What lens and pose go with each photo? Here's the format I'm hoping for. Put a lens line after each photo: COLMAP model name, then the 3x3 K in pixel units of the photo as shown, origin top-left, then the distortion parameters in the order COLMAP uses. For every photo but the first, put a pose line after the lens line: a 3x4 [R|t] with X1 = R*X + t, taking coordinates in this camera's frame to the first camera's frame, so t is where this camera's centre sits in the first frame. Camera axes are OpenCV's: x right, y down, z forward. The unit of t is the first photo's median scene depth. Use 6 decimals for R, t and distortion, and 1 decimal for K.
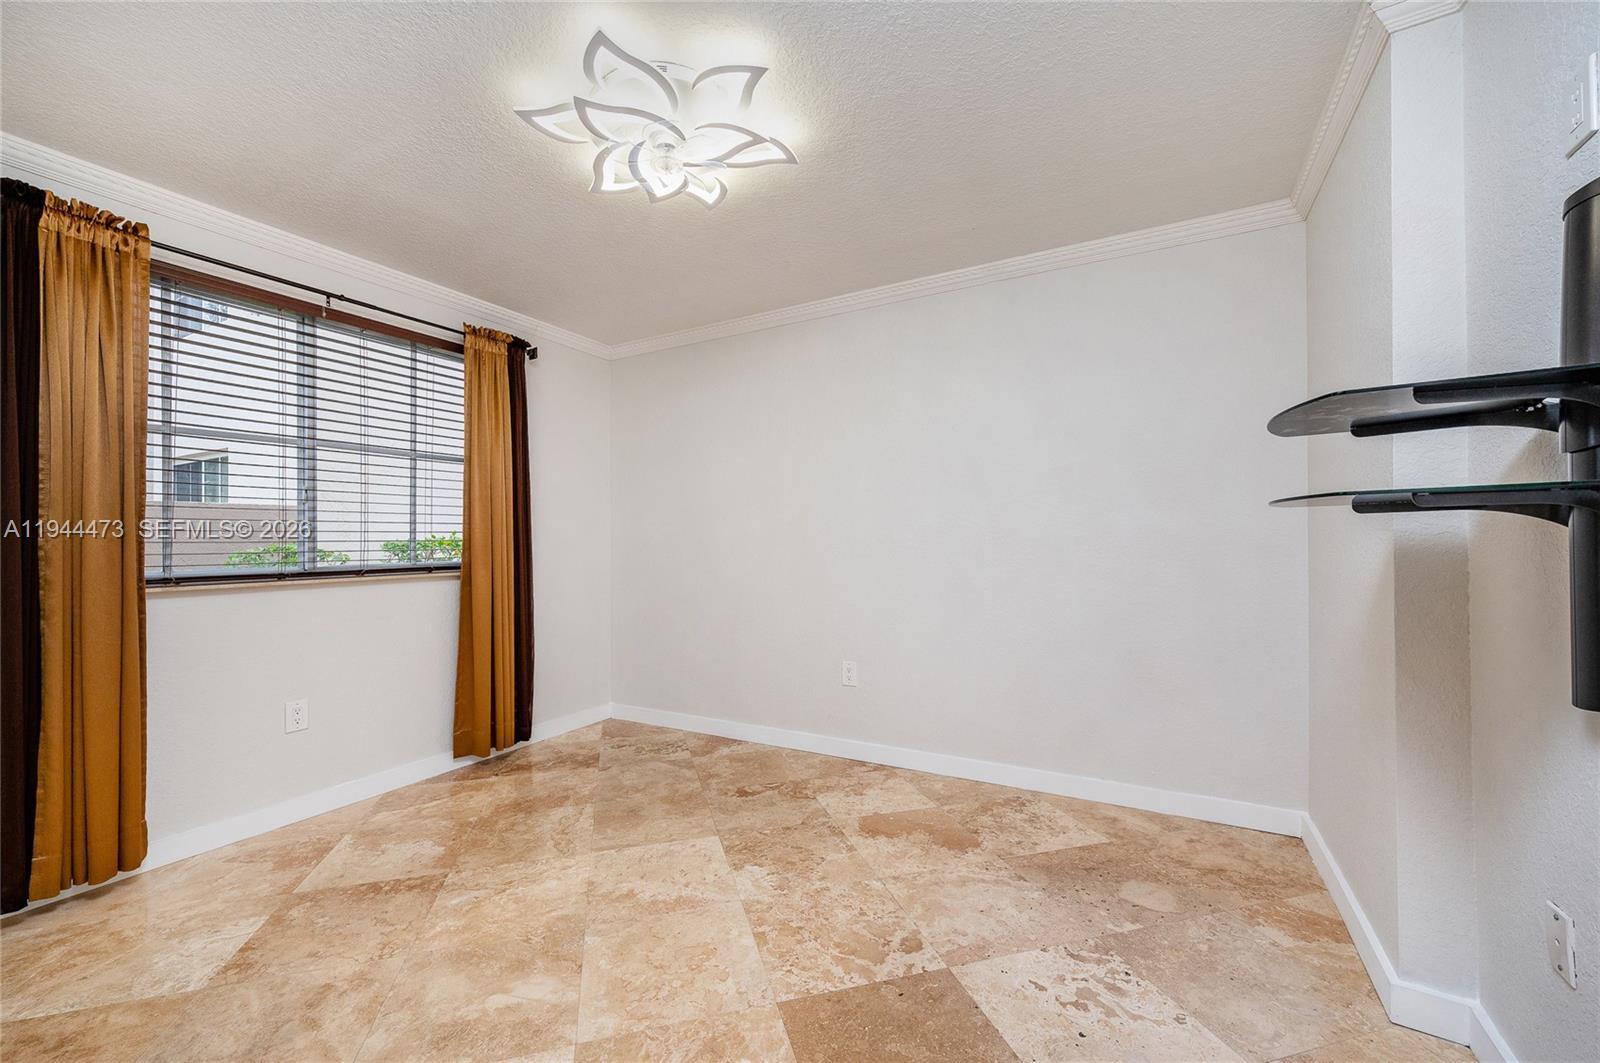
lens RADIAL K [[658.8, 0, 805.7], [0, 658.8, 538.4], [0, 0, 1]] dist [0.000527, 0.000874]
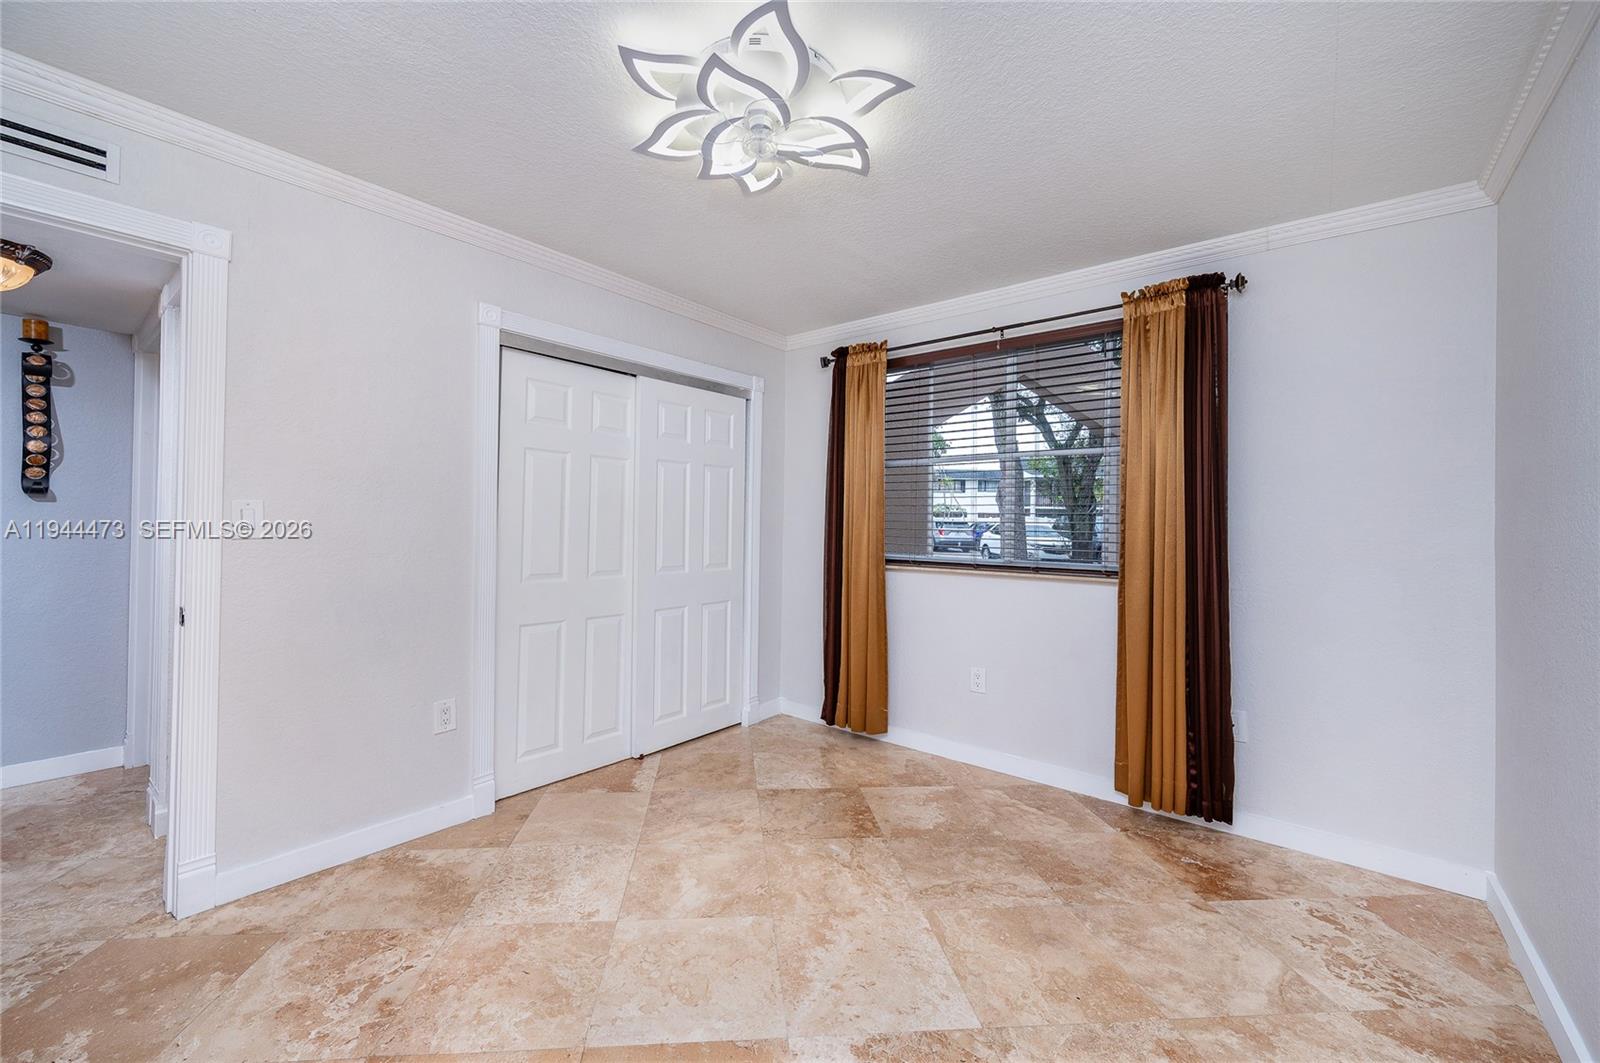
lens RADIAL K [[658.8, 0, 805.5], [0, 658.8, 520.2], [0, 0, 1]] dist [0.000527, 0.000874]
pose [[-0.202320, 0.002755, -0.979316, 0.529411], [-0.010440, 0.999933, 0.004969, -0.036039], [0.979264, 0.011229, -0.202277, 0.979074]]
